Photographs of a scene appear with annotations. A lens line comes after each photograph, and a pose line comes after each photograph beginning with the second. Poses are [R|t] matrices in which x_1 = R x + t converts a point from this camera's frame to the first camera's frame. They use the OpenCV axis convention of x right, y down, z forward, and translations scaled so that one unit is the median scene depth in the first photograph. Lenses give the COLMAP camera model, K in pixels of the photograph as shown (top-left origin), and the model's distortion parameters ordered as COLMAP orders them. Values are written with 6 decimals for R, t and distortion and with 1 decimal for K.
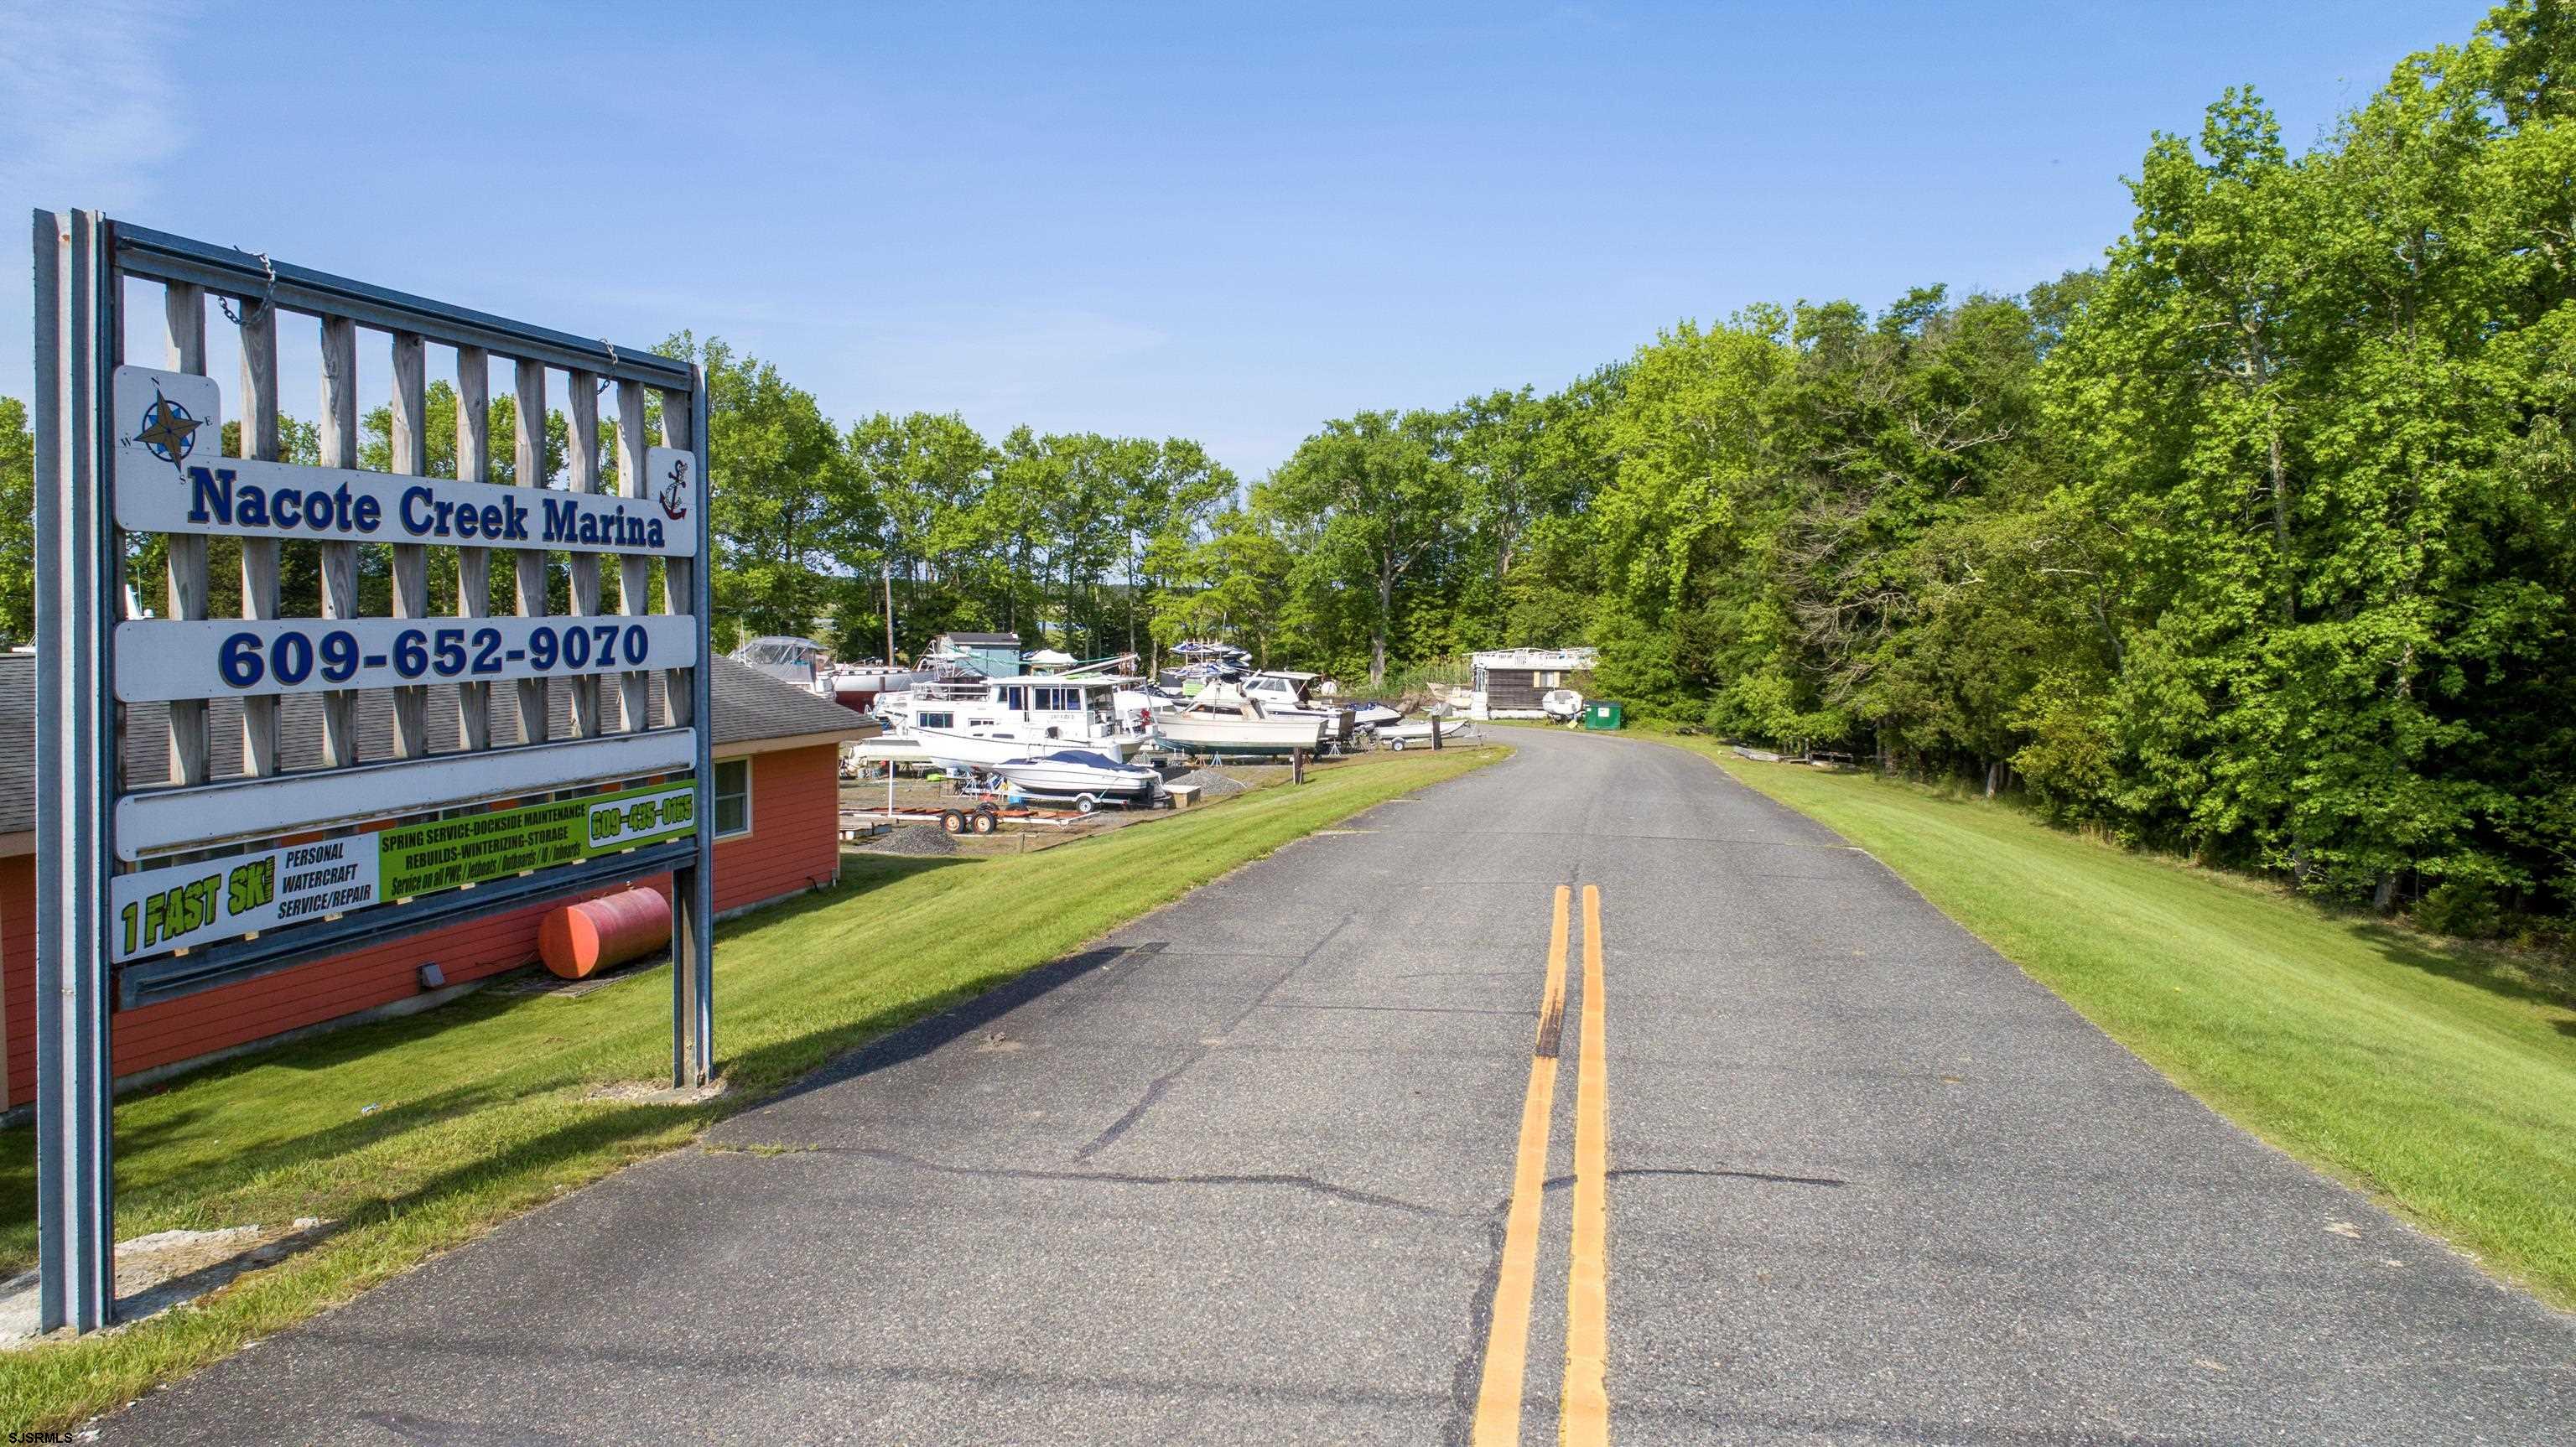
lens RADIAL K [[1718.0, 0, 1288.0], [0, 1718.0, 723.5], [0, 0, 1]] dist [-0.020736, 0.006307]
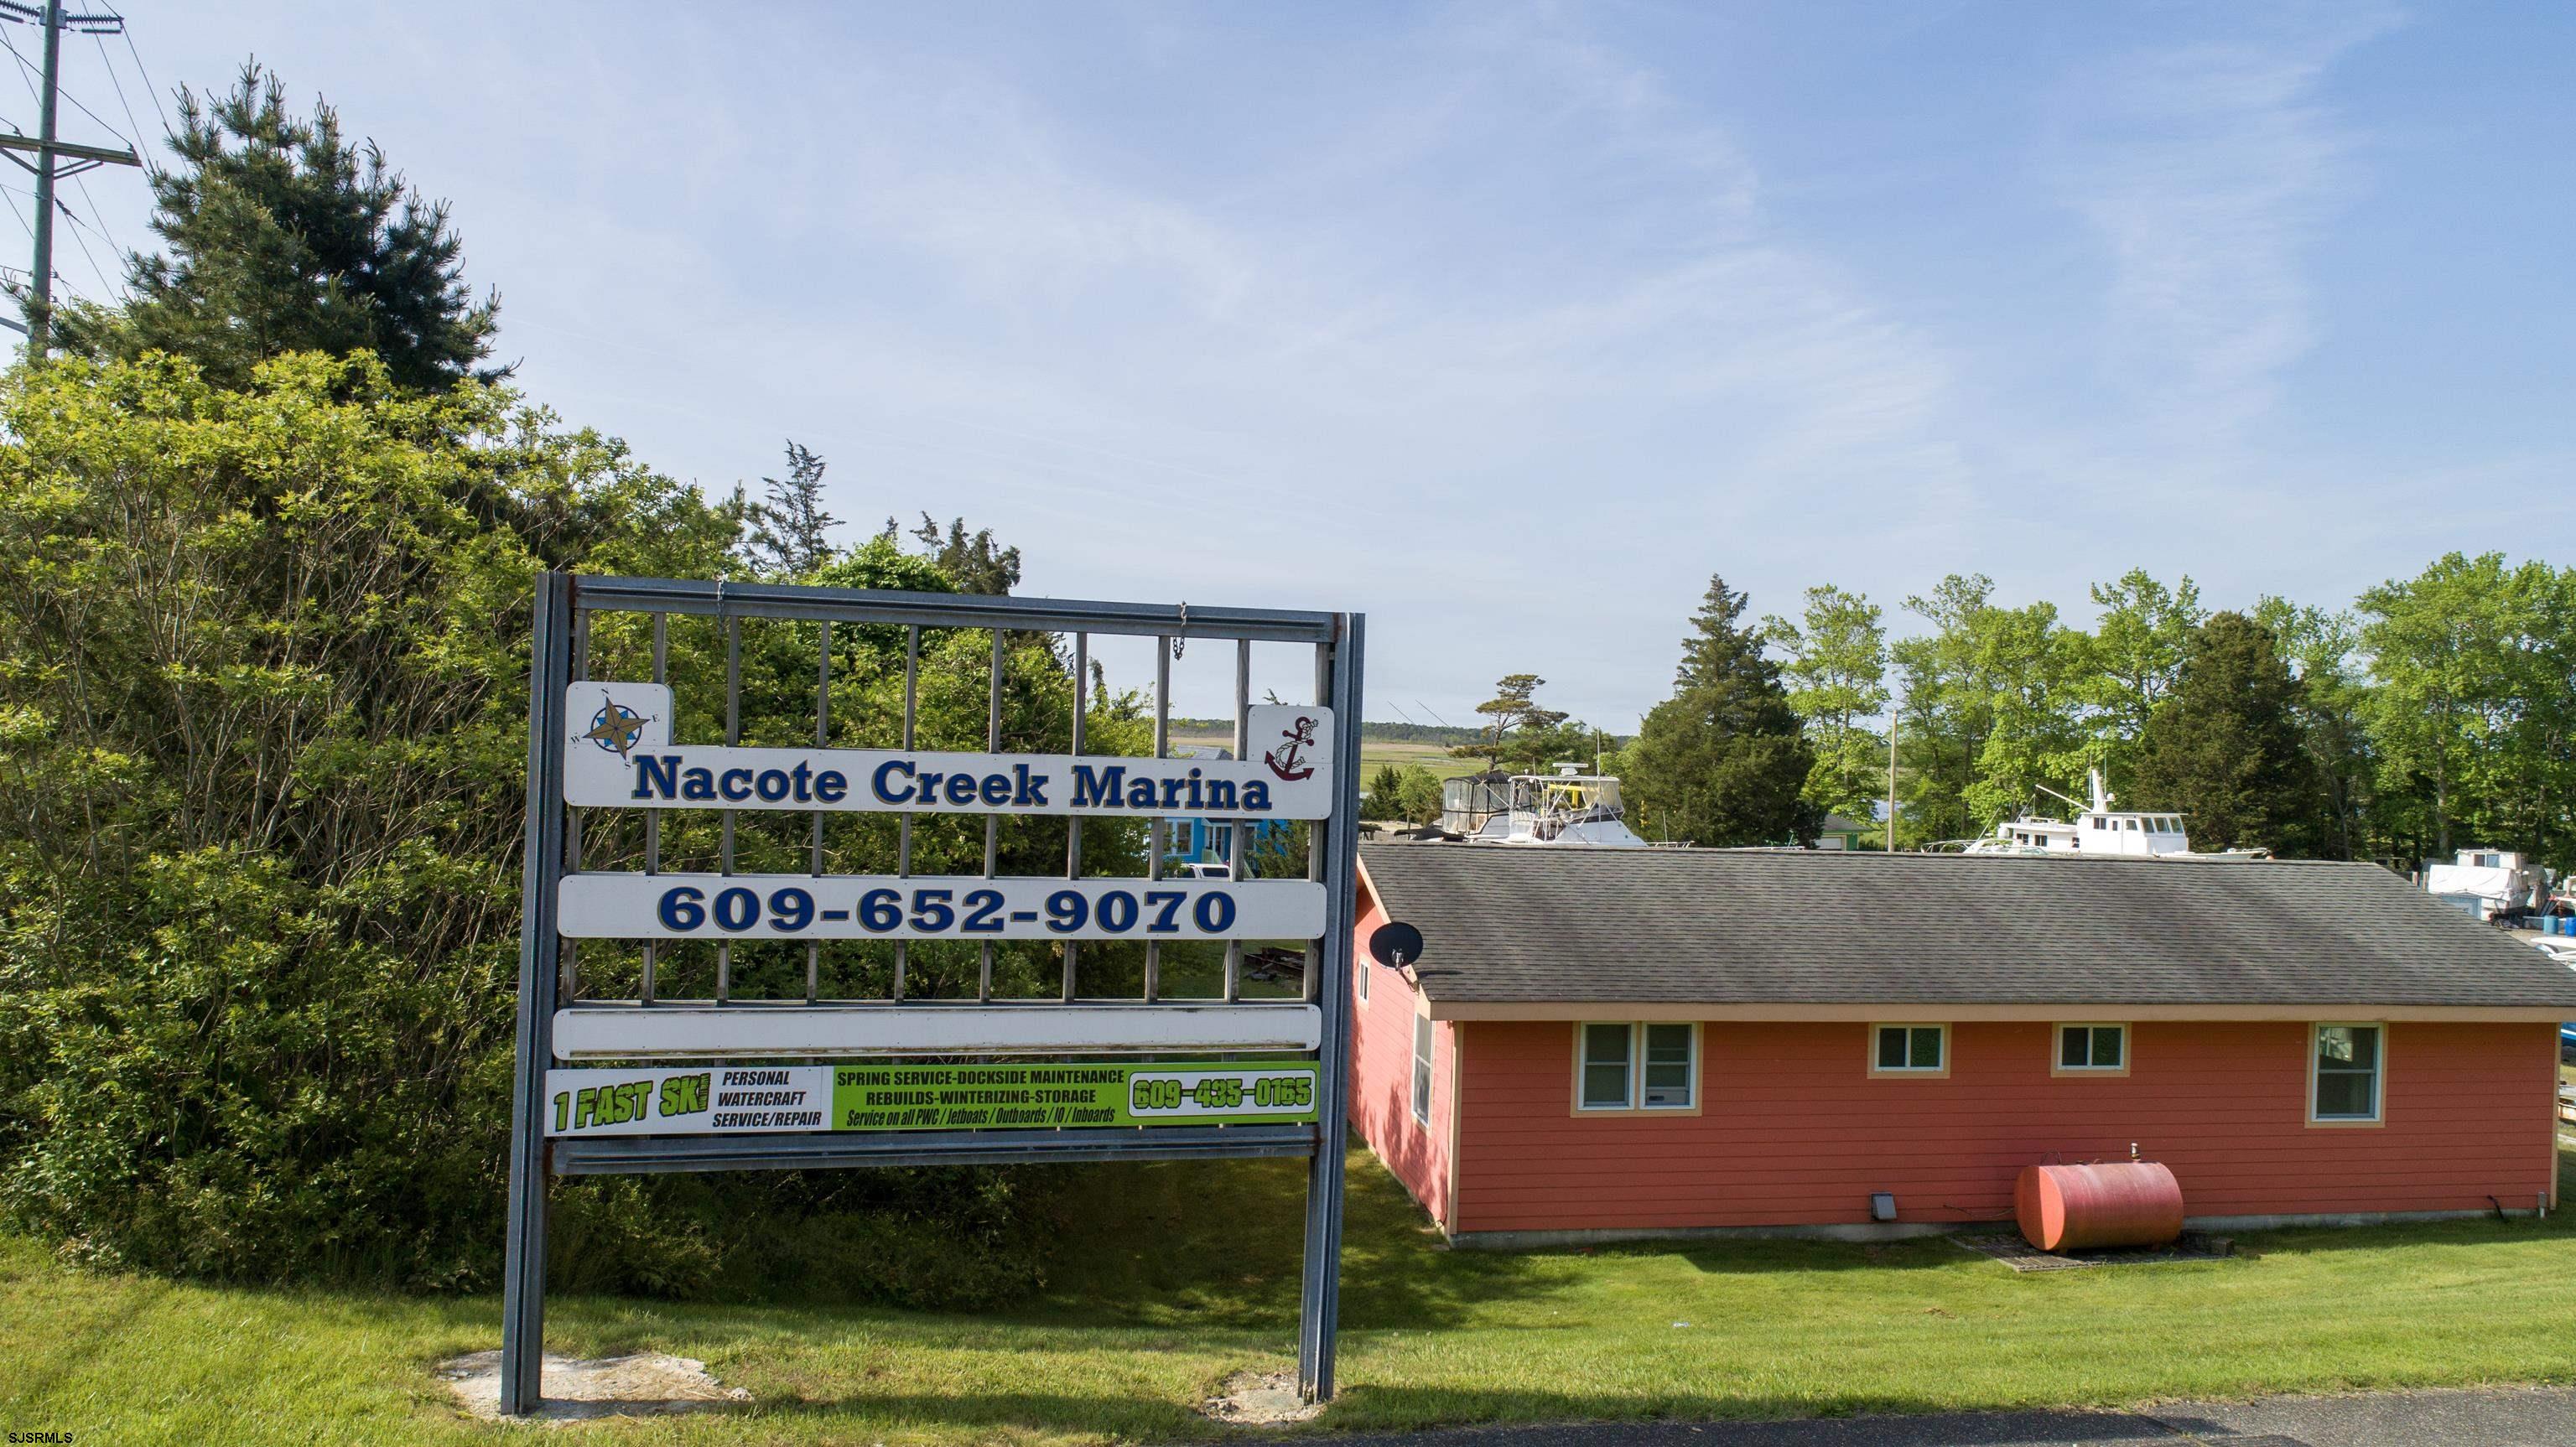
lens RADIAL K [[1695.8, 0, 1159.1], [0, 1695.8, 728.3], [0, 0, 1]] dist [-0.014395, 0.002842]
pose [[0.448563, -0.004704, -0.893739, 0.545419], [-0.089262, 0.994751, -0.050036, -0.117871], [0.889283, 0.102221, 0.445788, 0.648236]]
